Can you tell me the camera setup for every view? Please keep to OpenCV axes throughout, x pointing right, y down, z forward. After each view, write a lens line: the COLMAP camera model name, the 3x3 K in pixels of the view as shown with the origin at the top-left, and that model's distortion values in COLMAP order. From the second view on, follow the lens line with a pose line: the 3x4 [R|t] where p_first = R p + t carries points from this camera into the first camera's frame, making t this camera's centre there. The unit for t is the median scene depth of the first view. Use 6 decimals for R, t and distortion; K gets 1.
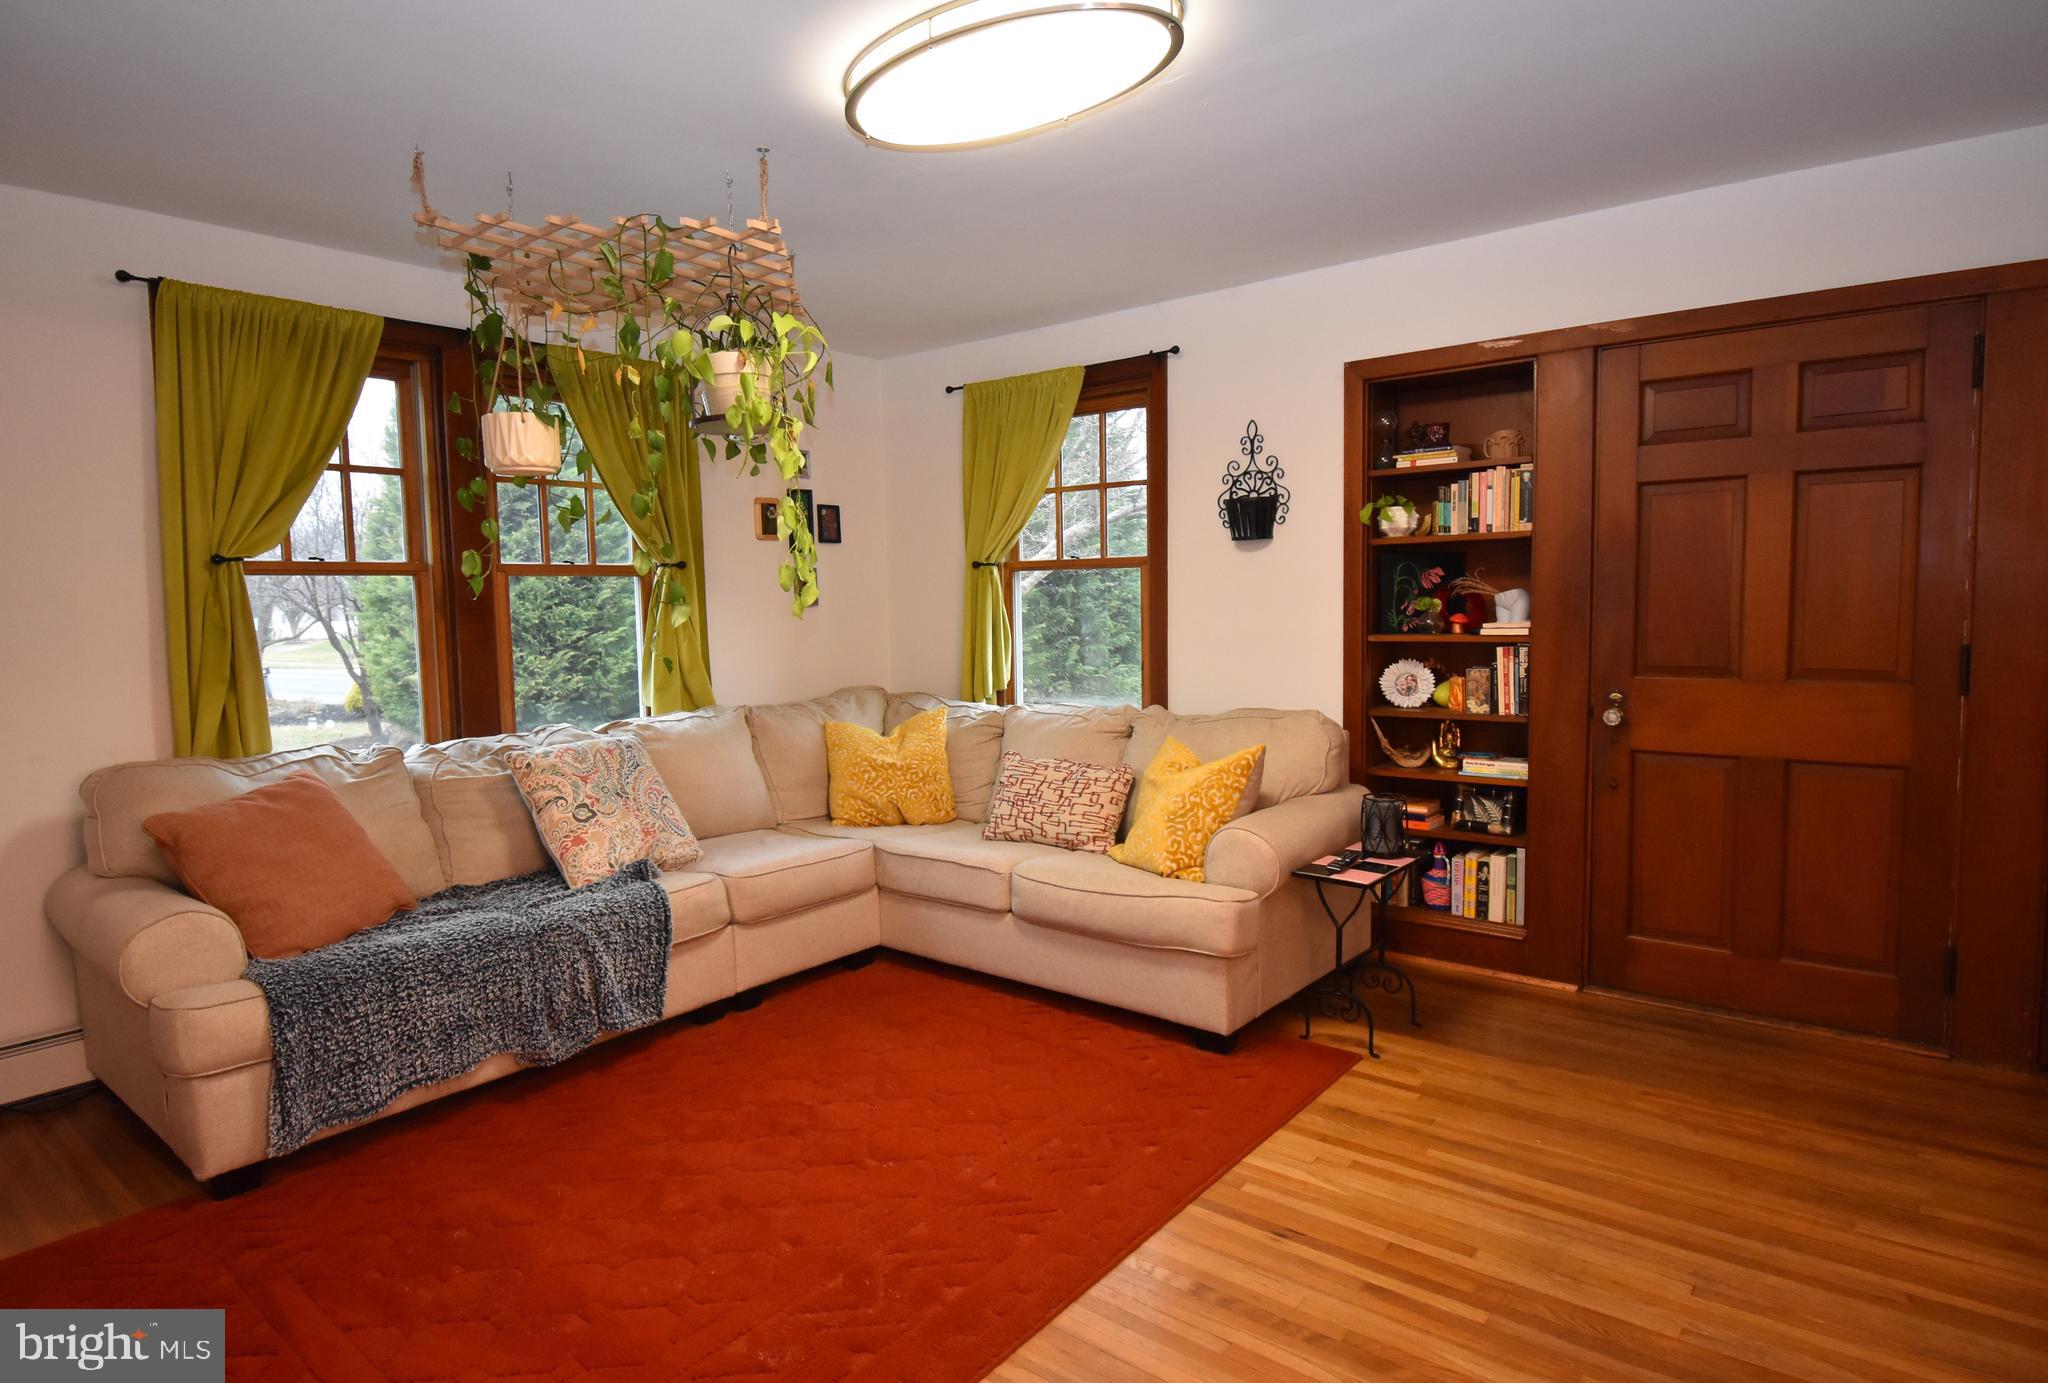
lens RADIAL K [[1107.2, 0, 1012.9], [0, 1107.2, 691.3], [0, 0, 1]] dist [-0.005846, -0.003063]
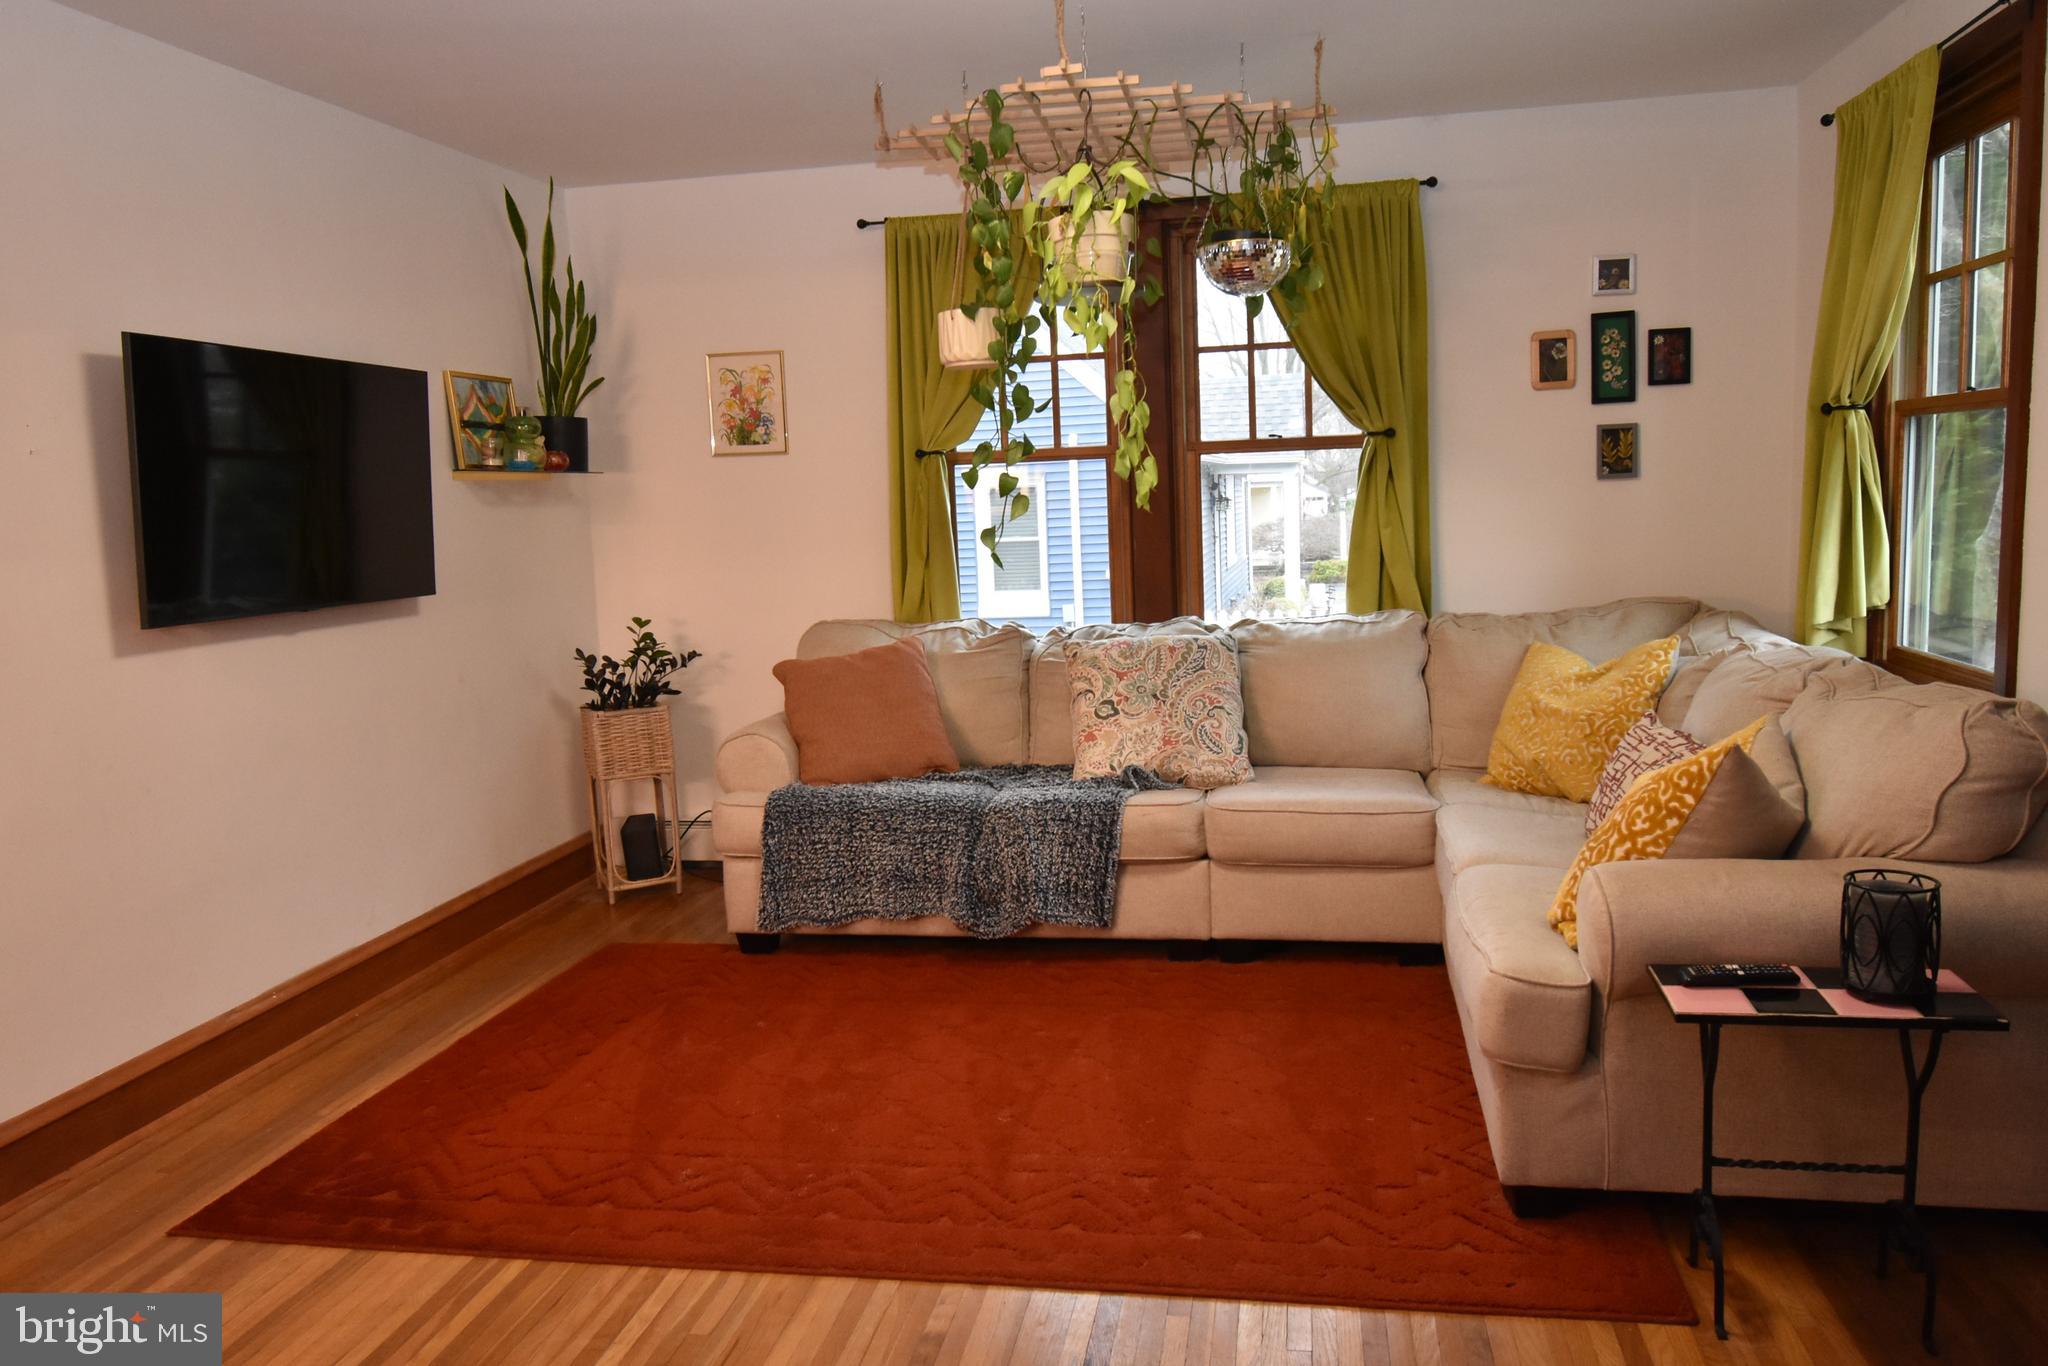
lens RADIAL K [[1463.0, 0, 1021.9], [0, 1463.0, 676.7], [0, 0, 1]] dist [0.002240, 0.000517]
pose [[0.483333, 0.109320, -0.868584, 0.663075], [-0.044150, 0.993954, 0.100531, -0.041938], [0.874323, -0.010242, 0.485237, 0.314514]]
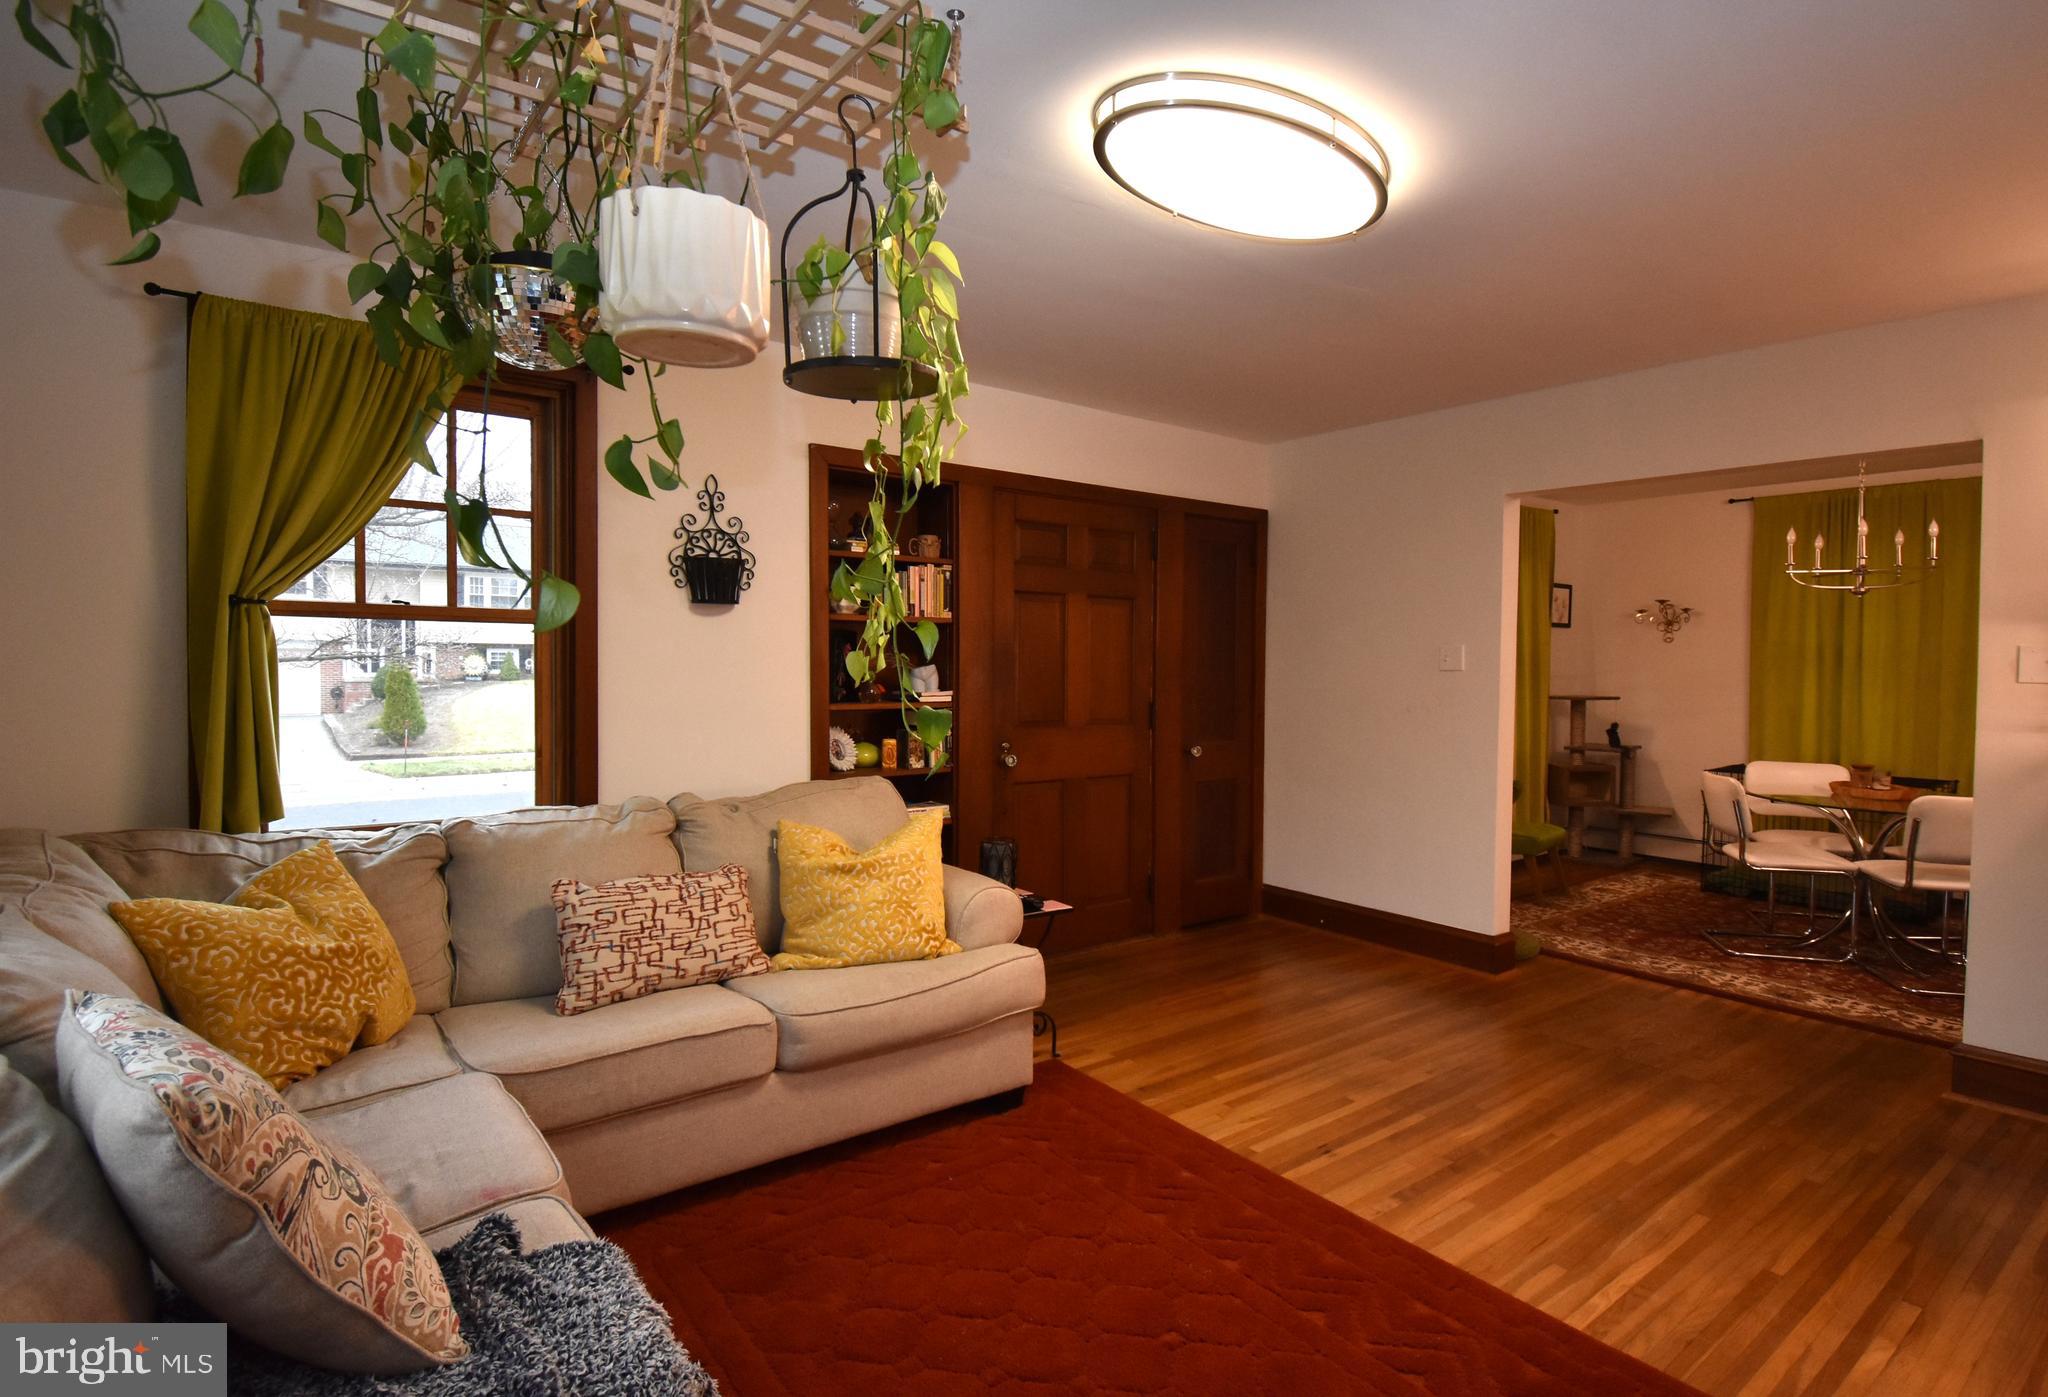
lens RADIAL K [[1038.7, 0, 1043.6], [0, 1038.7, 690.0], [0, 0, 1]] dist [0.001269, -0.001285]
pose [[0.227912, -0.002686, 0.973678, -0.673602], [0.067893, 0.997606, -0.013140, -0.042467], [-0.971312, 0.069100, 0.227549, 0.651351]]
